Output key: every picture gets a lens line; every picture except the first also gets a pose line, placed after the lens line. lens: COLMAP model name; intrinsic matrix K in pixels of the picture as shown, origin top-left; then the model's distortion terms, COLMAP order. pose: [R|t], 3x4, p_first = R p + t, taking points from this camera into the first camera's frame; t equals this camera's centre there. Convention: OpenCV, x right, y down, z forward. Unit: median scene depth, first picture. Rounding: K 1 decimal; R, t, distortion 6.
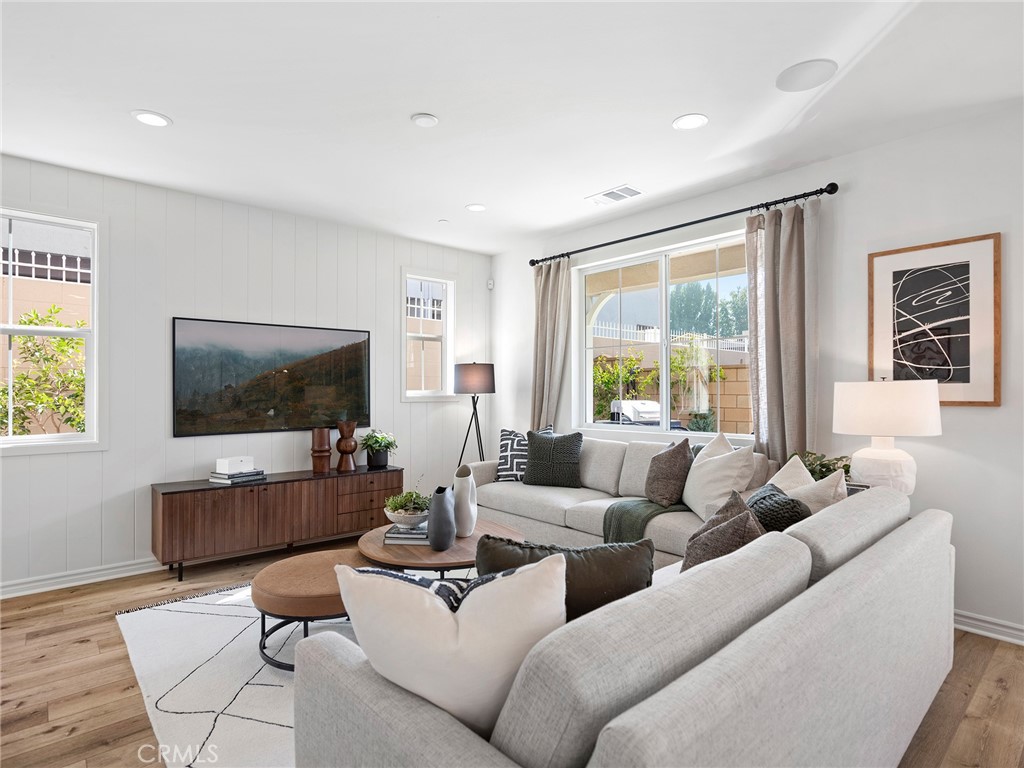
lens RADIAL K [[550.6, 0, 511.9], [0, 550.6, 392.4], [0, 0, 1]] dist [-0.026214, 0.016320]
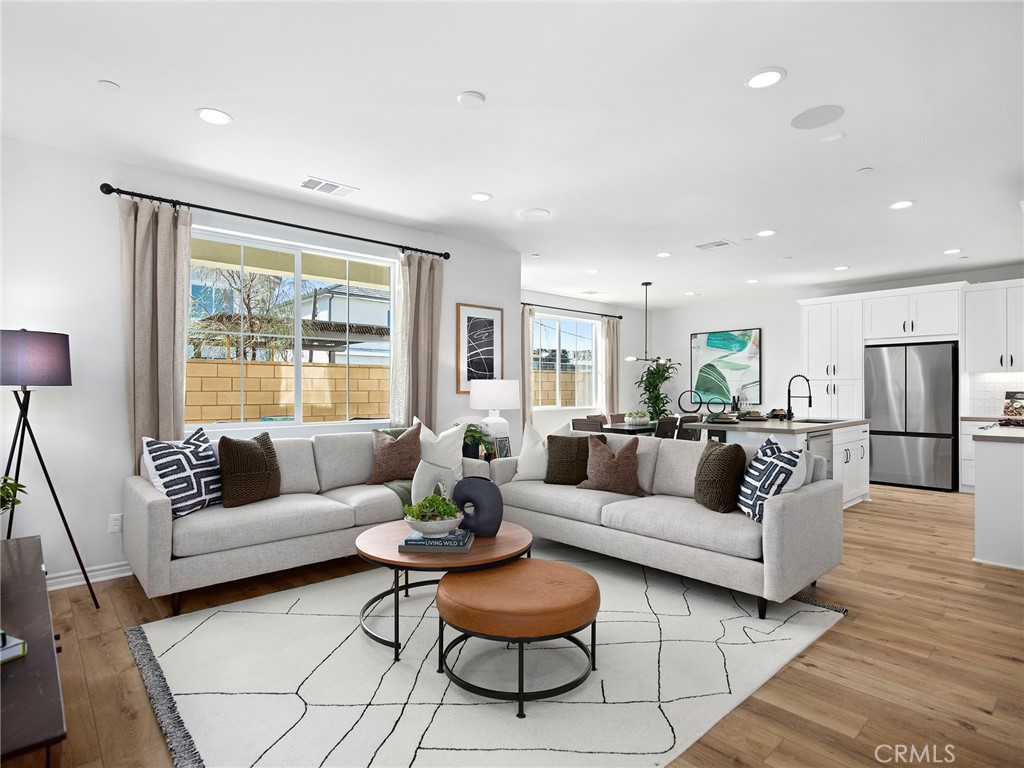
lens RADIAL K [[550.6, 0, 526.9], [0, 550.6, 388.0], [0, 0, 1]] dist [-0.026214, 0.016320]
pose [[-0.036496, 0.007324, 0.999307, -0.754068], [0.011409, 0.999911, -0.006912, 0.013798], [-0.999269, 0.011148, -0.036576, 0.632381]]
